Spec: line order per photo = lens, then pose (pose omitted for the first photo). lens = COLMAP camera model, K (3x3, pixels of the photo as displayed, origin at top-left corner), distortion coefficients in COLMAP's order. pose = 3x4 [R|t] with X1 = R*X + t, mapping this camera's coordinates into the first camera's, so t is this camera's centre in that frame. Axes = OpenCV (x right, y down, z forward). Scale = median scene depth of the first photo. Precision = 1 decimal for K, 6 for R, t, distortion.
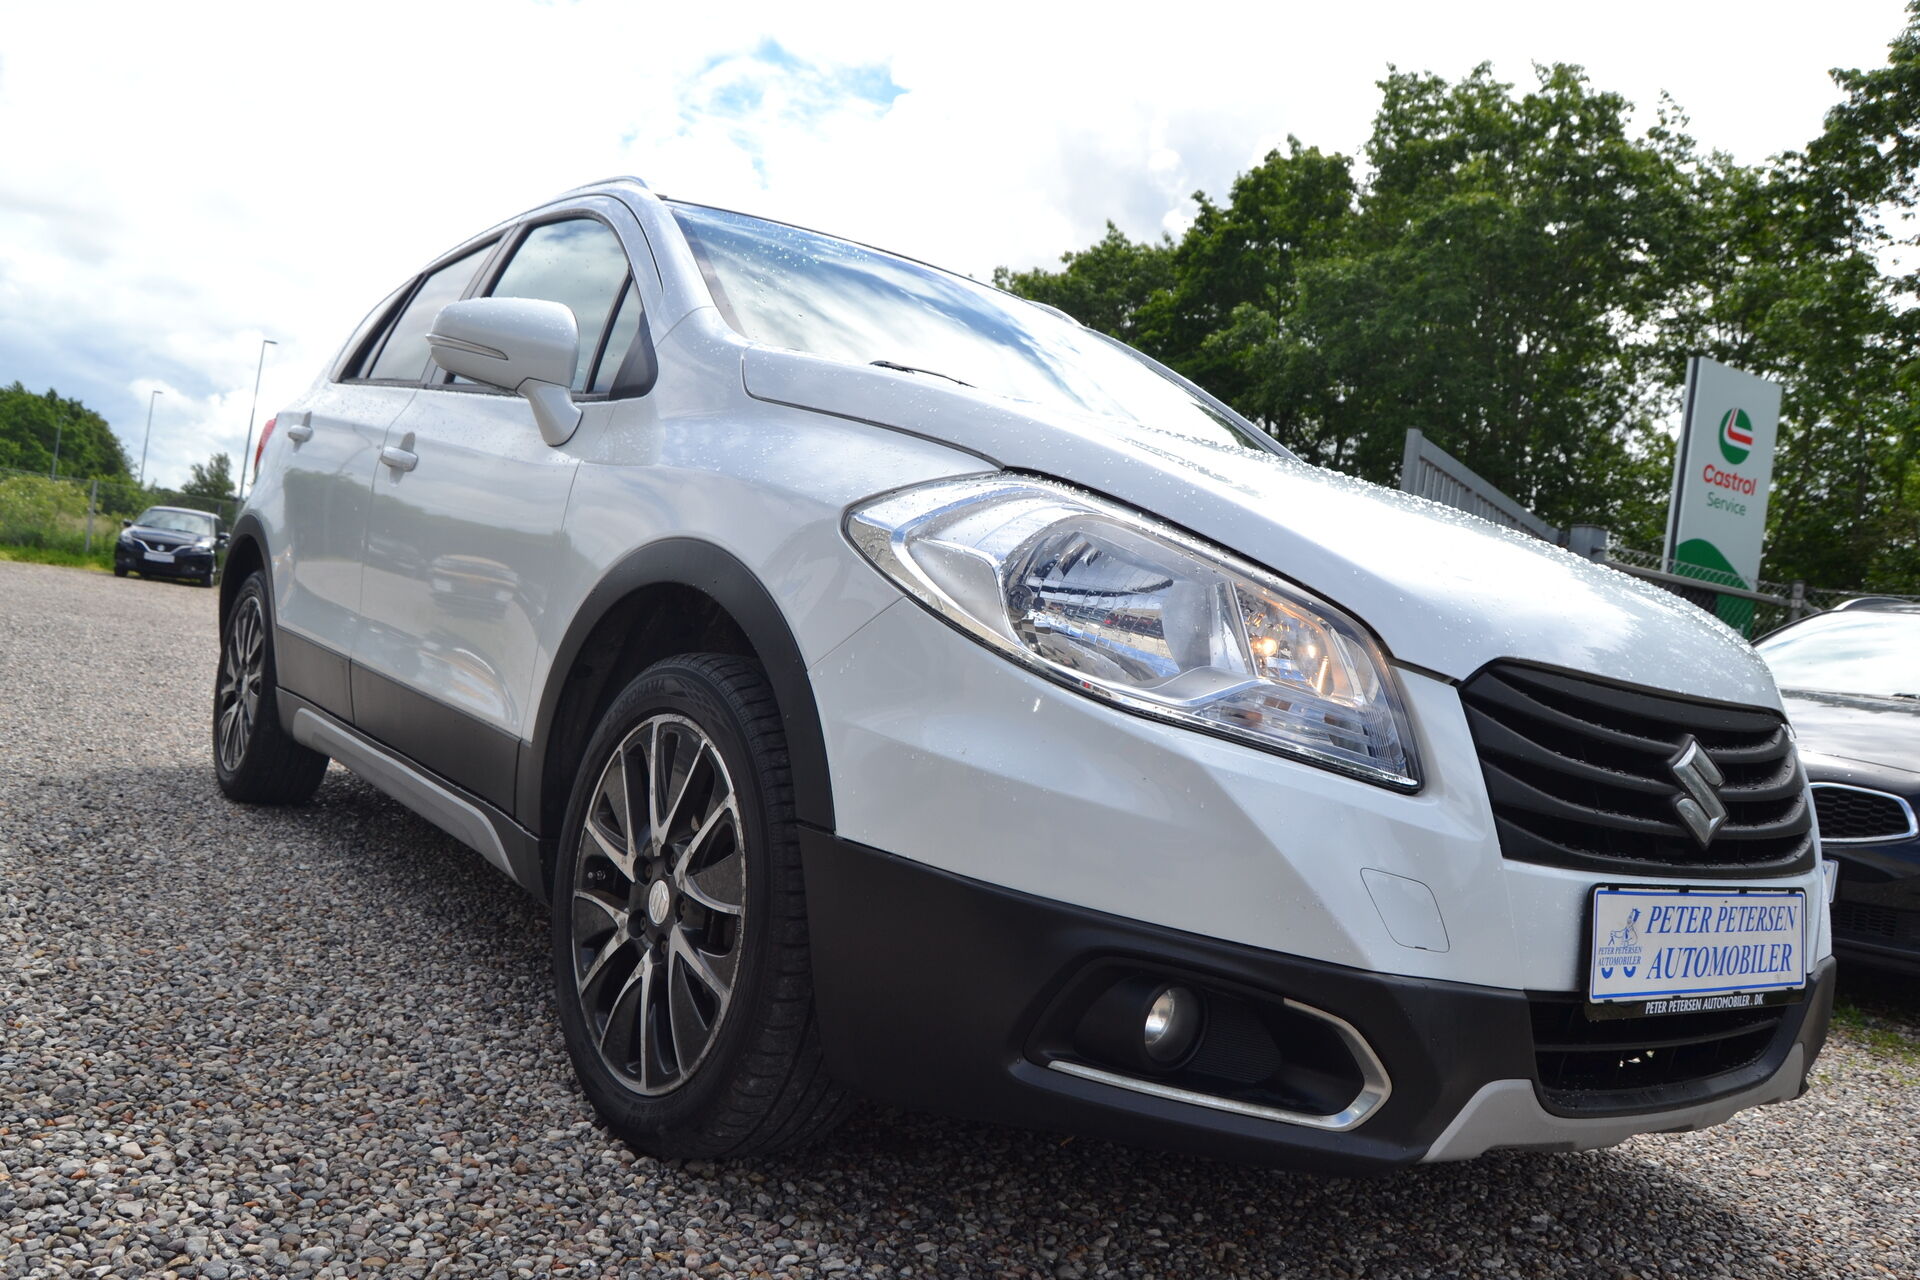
lens RADIAL K [[1510.0, 0, 949.9], [0, 1510.0, 649.9], [0, 0, 1]] dist [-0.104890, 0.043320]
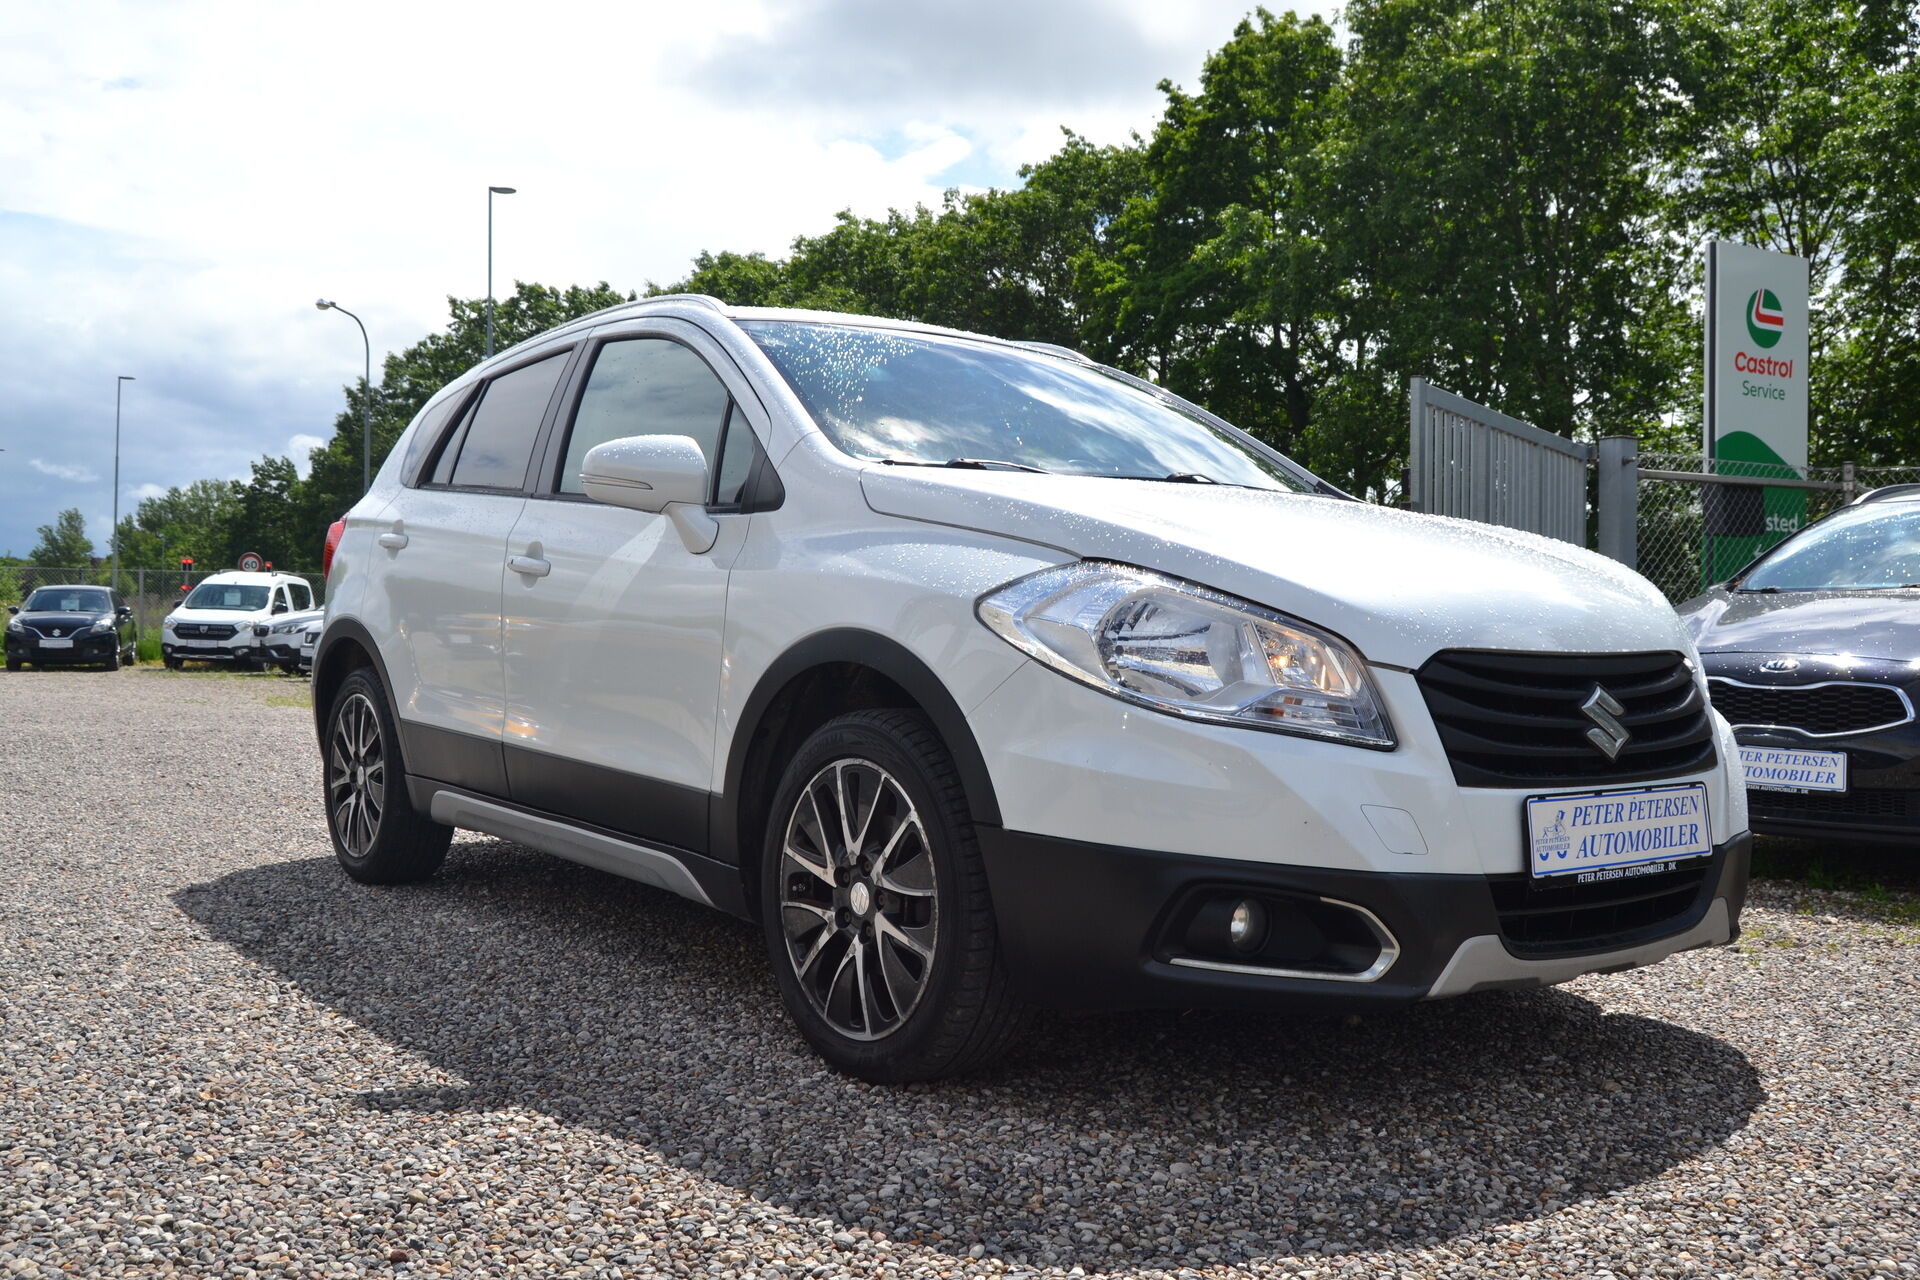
lens RADIAL K [[1742.3, 0, 948.4], [0, 1742.3, 637.6], [0, 0, 1]] dist [-0.097809, 0.066466]
pose [[0.992122, -0.125263, 0.001632, -0.087392], [0.125256, 0.992117, 0.003928, -0.059203], [-0.002111, -0.003693, 0.999991, -0.548967]]
